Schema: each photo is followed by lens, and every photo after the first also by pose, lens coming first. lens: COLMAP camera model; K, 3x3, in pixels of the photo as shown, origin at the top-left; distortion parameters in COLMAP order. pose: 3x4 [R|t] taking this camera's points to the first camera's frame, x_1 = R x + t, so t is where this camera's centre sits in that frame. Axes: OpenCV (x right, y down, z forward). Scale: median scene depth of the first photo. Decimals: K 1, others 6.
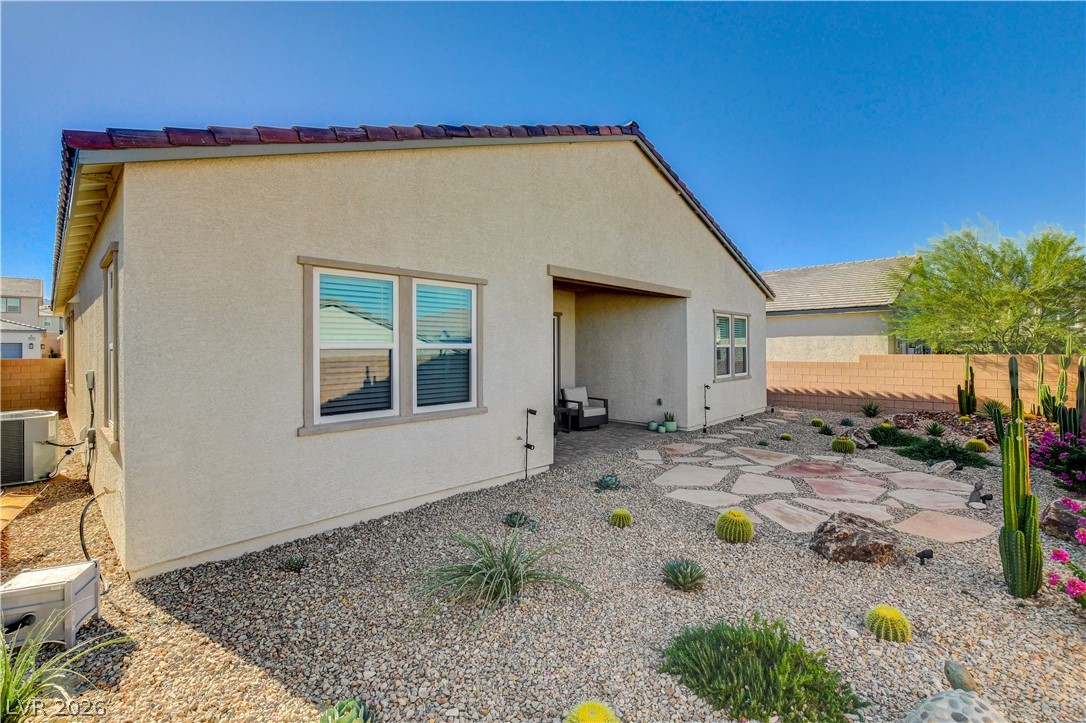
lens RADIAL K [[485.3, 0, 542.4], [0, 485.3, 355.4], [0, 0, 1]] dist [-0.003828, -0.000209]
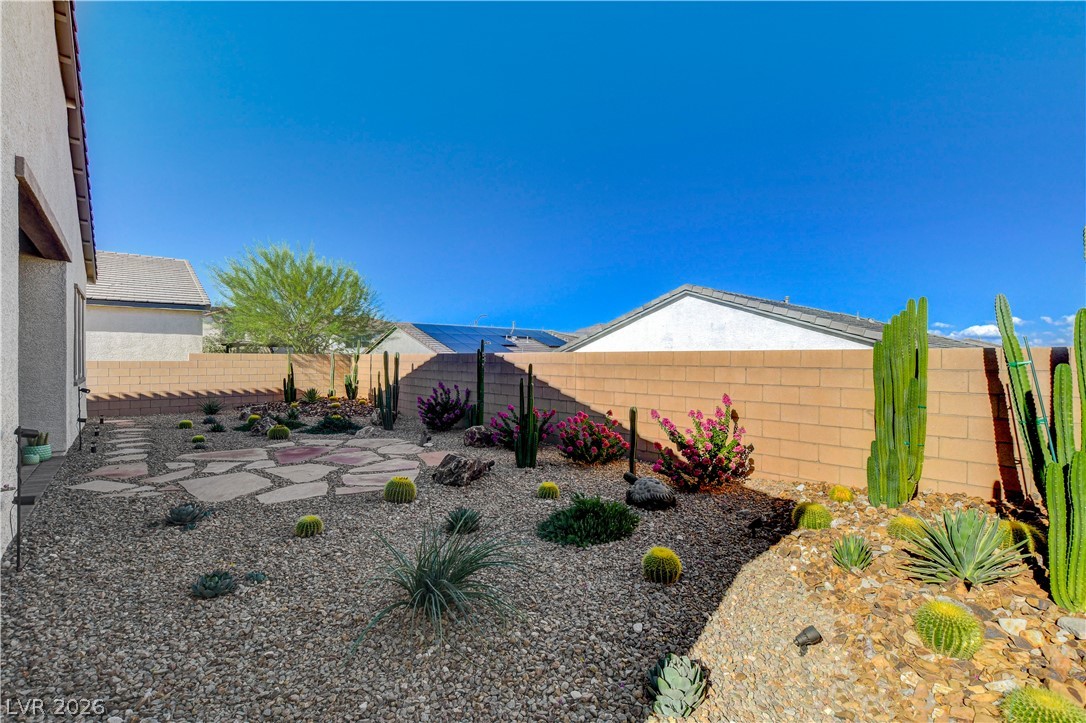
lens RADIAL K [[485.3, 0, 541.4], [0, 485.3, 359.1], [0, 0, 1]] dist [-0.003828, -0.000209]
pose [[0.100017, 0.008070, 0.994953, -0.286803], [0.006598, 0.999940, -0.008774, 0.027383], [-0.994964, 0.007442, 0.099958, 0.238676]]
